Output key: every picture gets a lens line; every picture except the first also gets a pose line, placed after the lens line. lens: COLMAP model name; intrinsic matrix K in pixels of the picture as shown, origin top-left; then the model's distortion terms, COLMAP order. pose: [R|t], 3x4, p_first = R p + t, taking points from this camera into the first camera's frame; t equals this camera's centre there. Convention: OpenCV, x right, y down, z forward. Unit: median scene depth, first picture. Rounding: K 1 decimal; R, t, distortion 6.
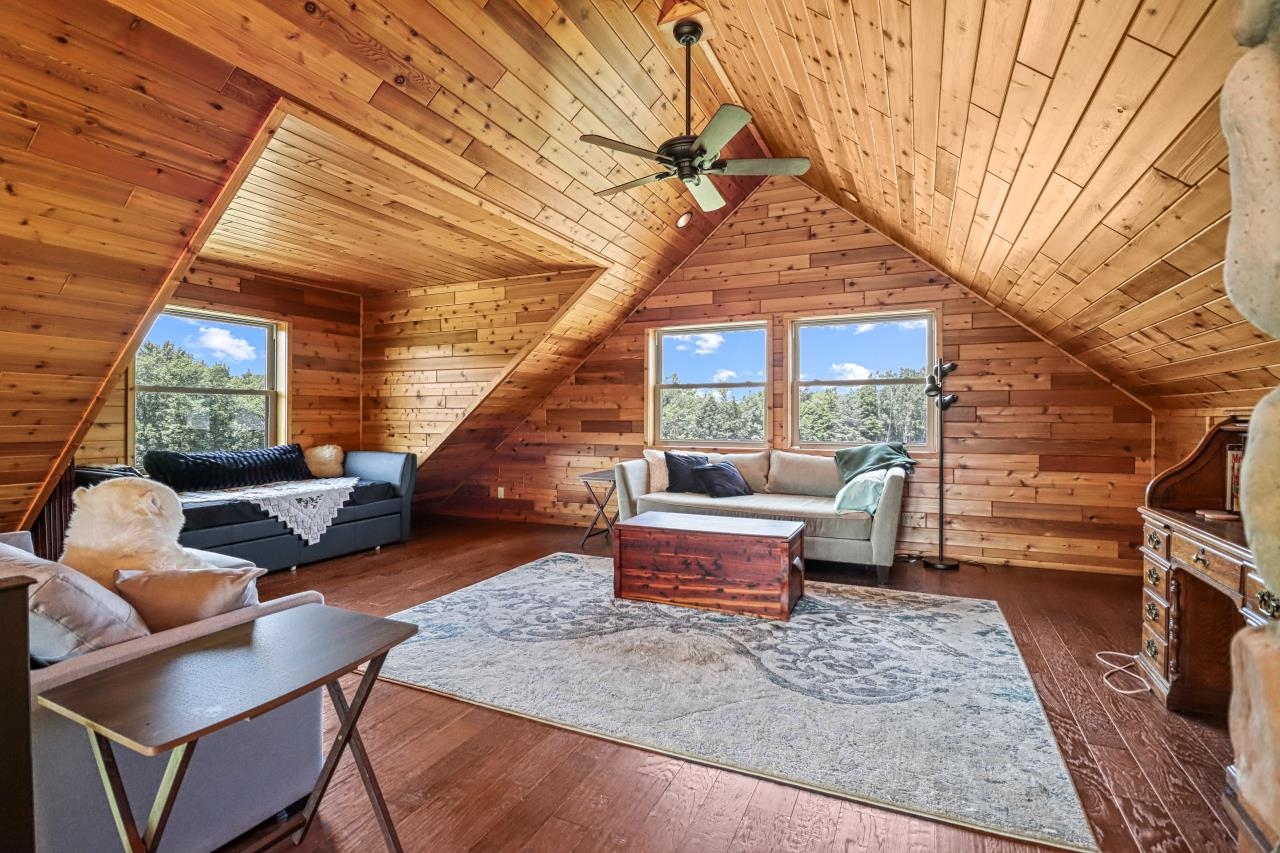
lens RADIAL K [[596.4, 0, 639.0], [0, 596.4, 431.4], [0, 0, 1]] dist [-0.005619, -0.005337]
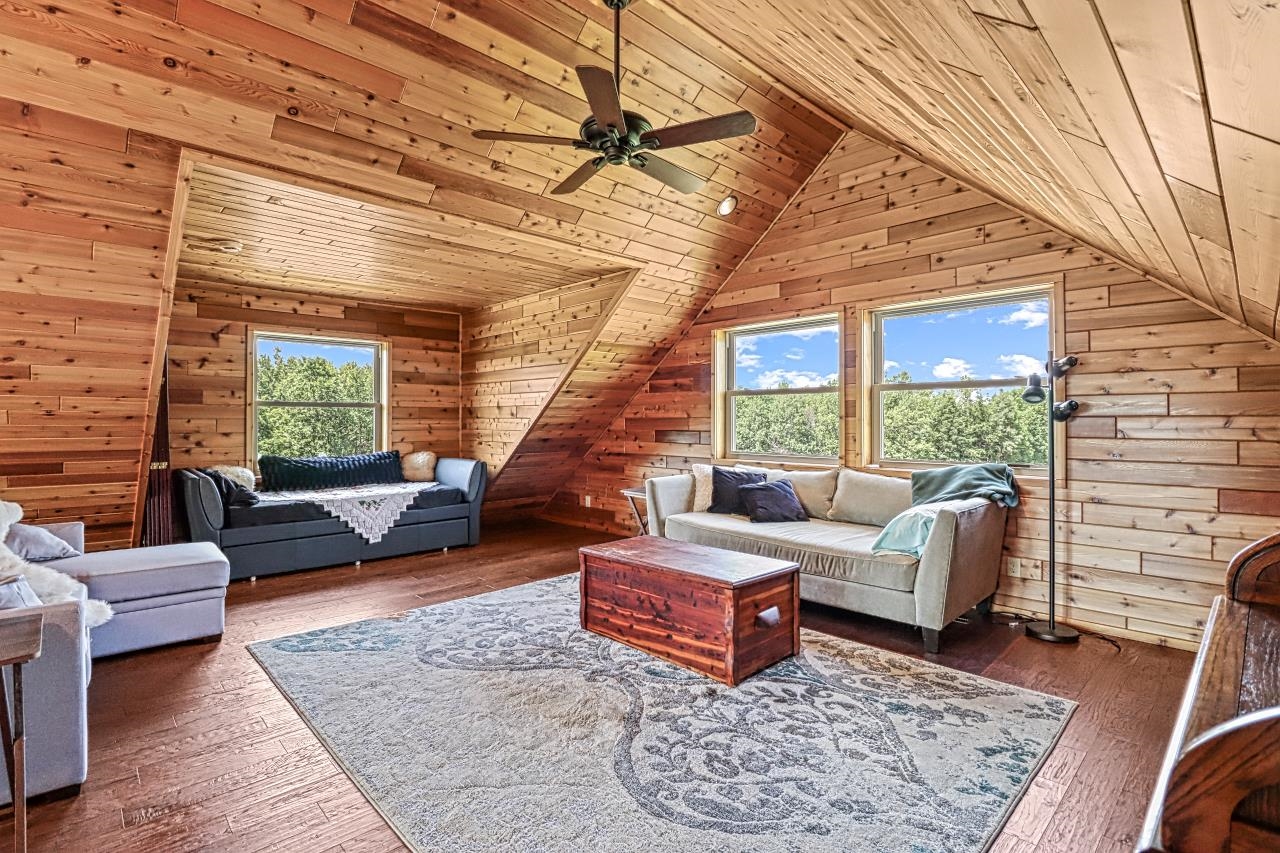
lens RADIAL K [[596.4, 0, 647.5], [0, 596.4, 428.8], [0, 0, 1]] dist [-0.005619, -0.005337]
pose [[0.932265, 0.005157, -0.361738, 0.325881], [-0.008224, 0.999942, -0.006941, -0.018929], [0.361682, 0.009445, 0.932254, 0.151938]]
